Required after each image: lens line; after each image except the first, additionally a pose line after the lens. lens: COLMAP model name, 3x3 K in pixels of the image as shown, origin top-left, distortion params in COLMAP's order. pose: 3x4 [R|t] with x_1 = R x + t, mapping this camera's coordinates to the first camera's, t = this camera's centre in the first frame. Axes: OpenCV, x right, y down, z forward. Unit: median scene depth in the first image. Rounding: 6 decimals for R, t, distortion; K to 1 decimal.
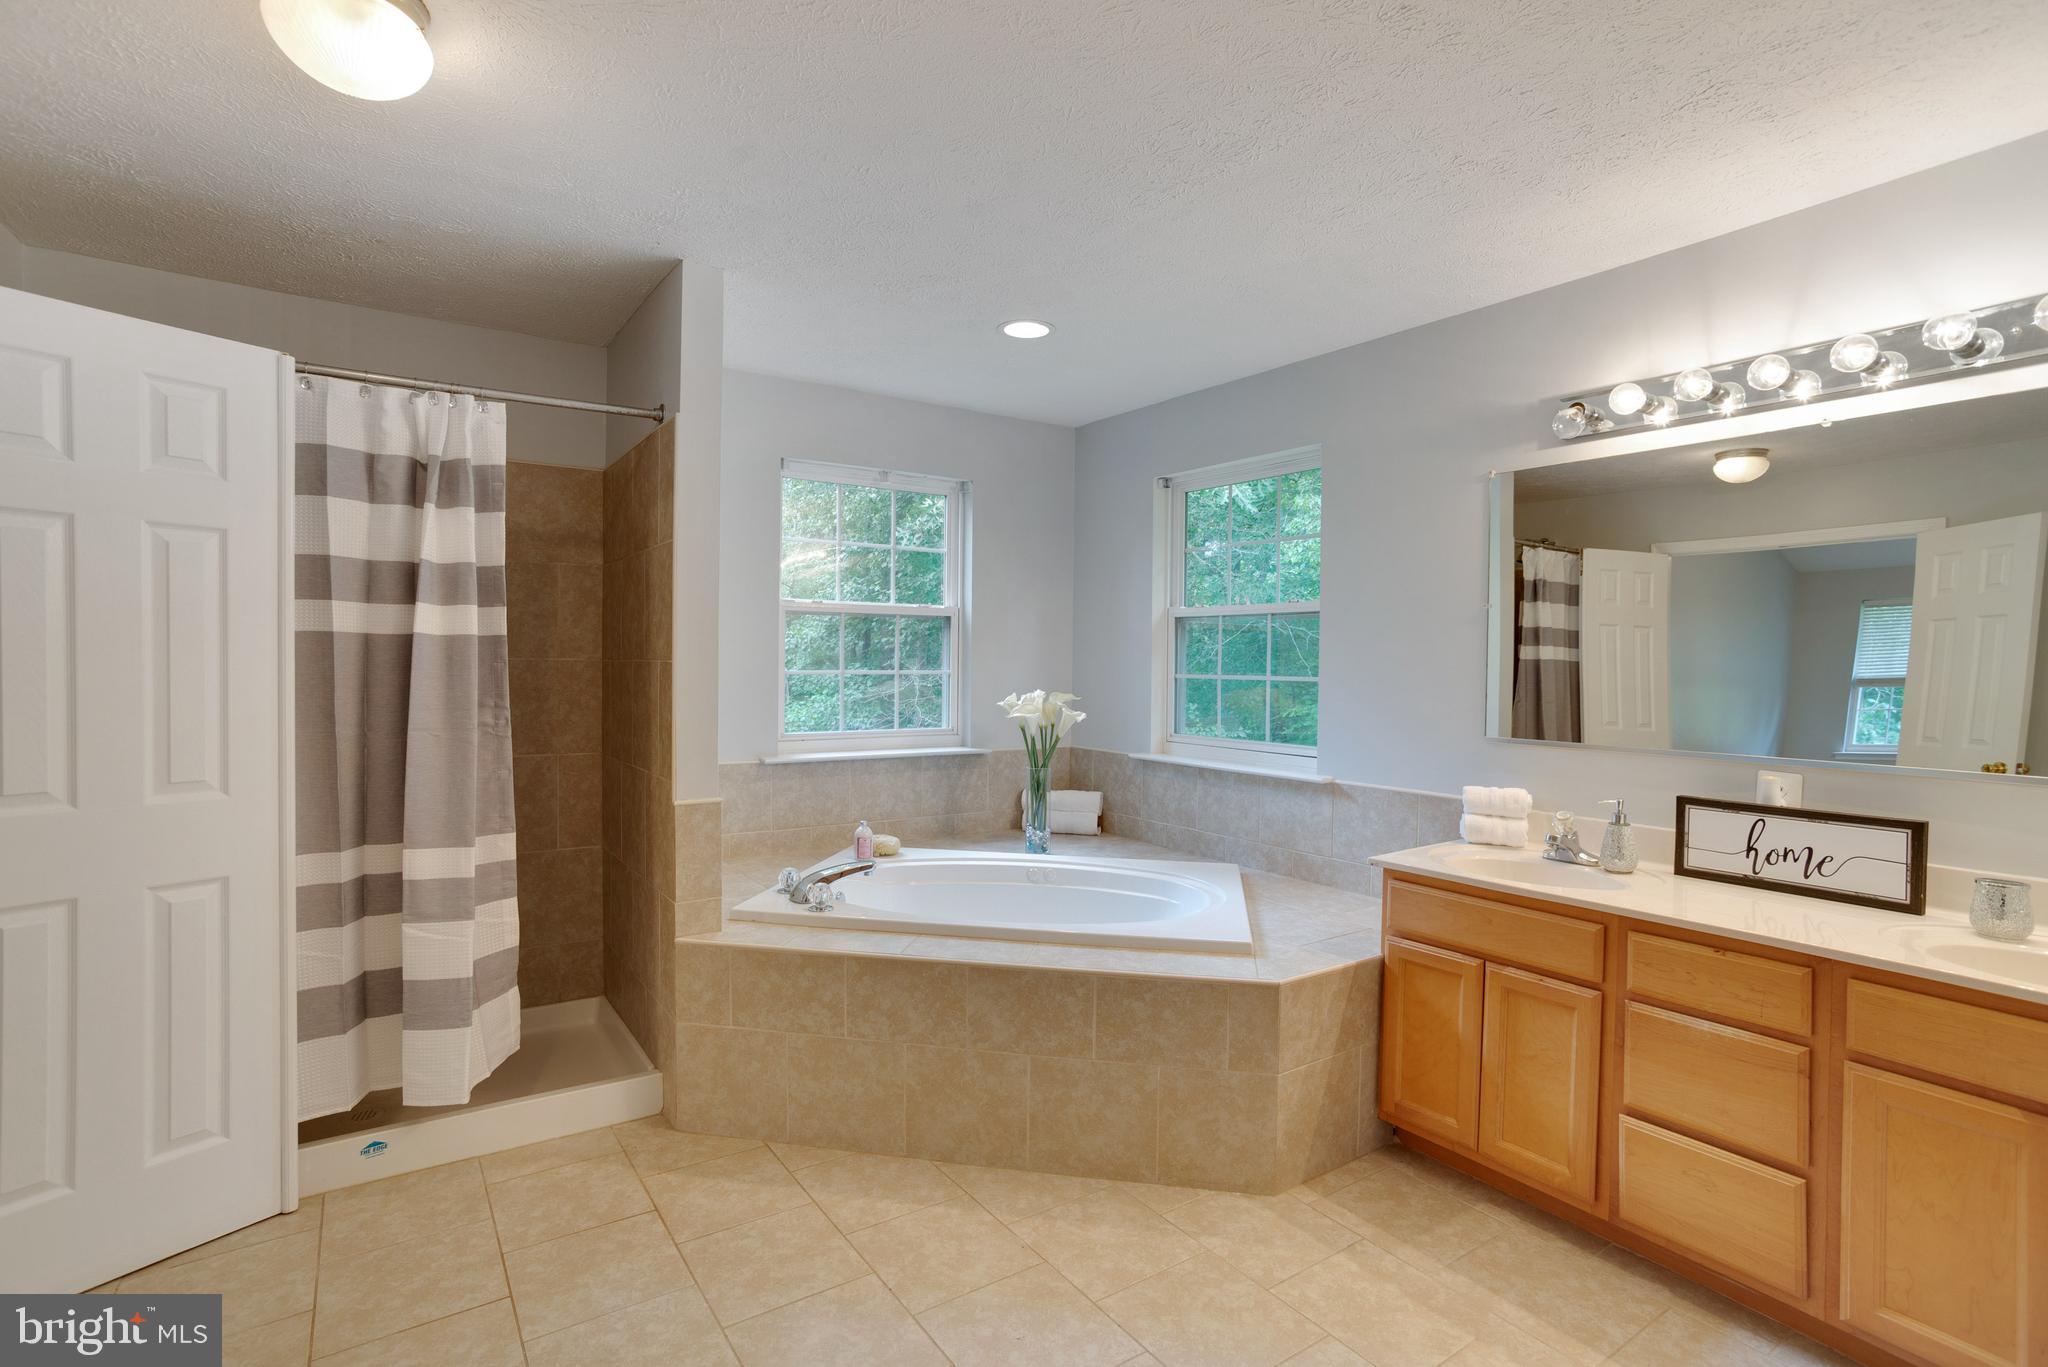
lens RADIAL K [[1003.5, 0, 1016.2], [0, 1003.5, 680.4], [0, 0, 1]] dist [-0.026468, 0.011387]
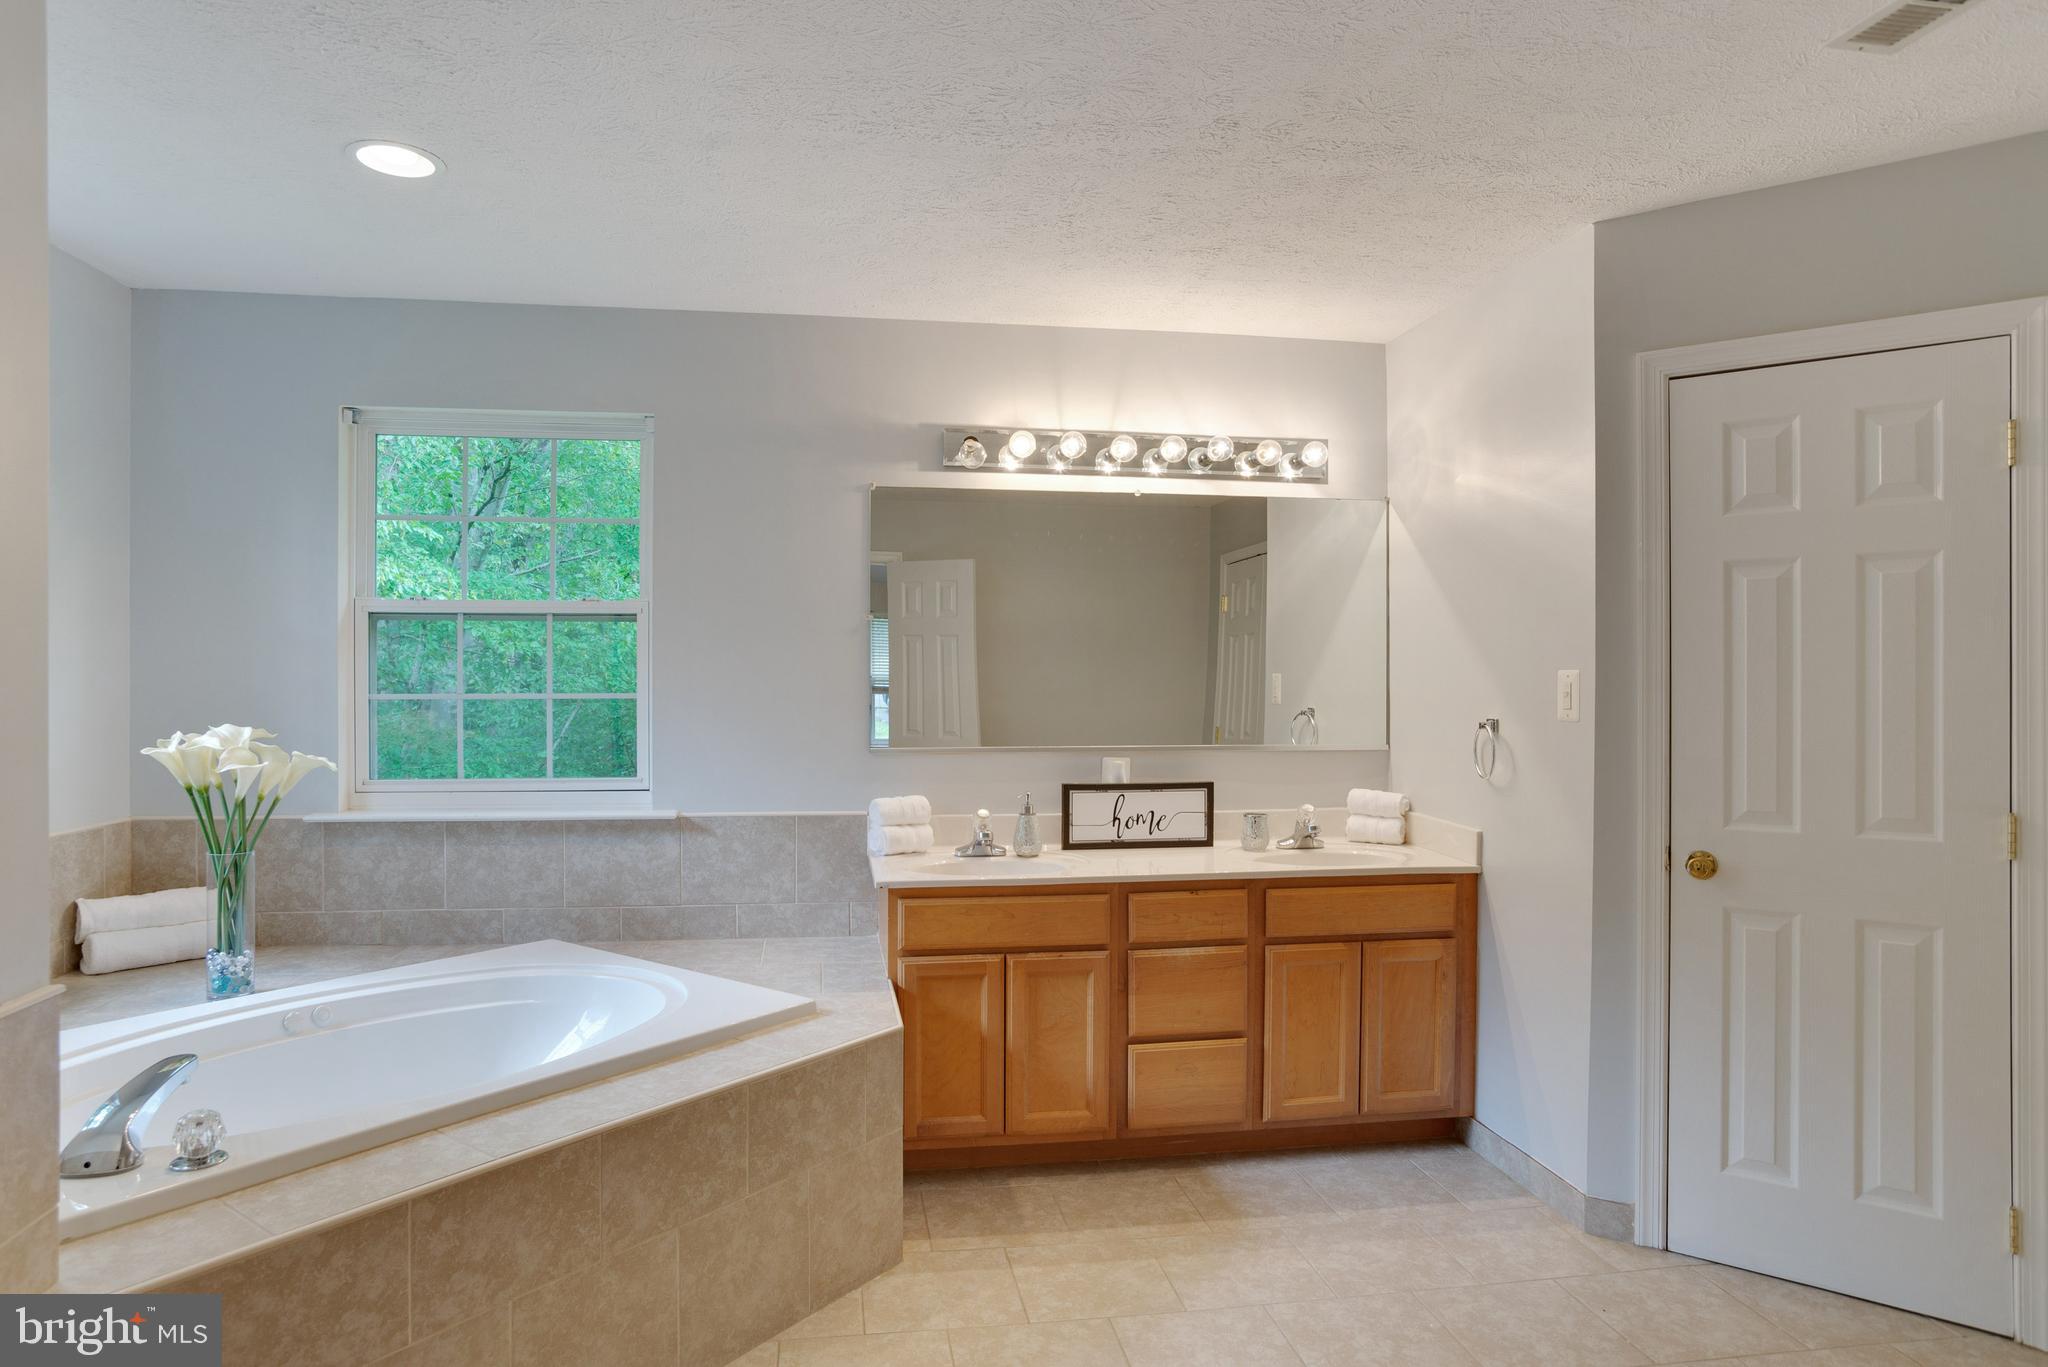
lens RADIAL K [[1214.8, 0, 1017.6], [0, 1214.8, 672.7], [0, 0, 1]] dist [-0.048086, 0.006965]
pose [[0.420123, -0.005394, 0.907451, -0.693255], [0.020195, 0.999790, -0.003407, -0.014655], [-0.907242, 0.019757, 0.420144, 0.432885]]
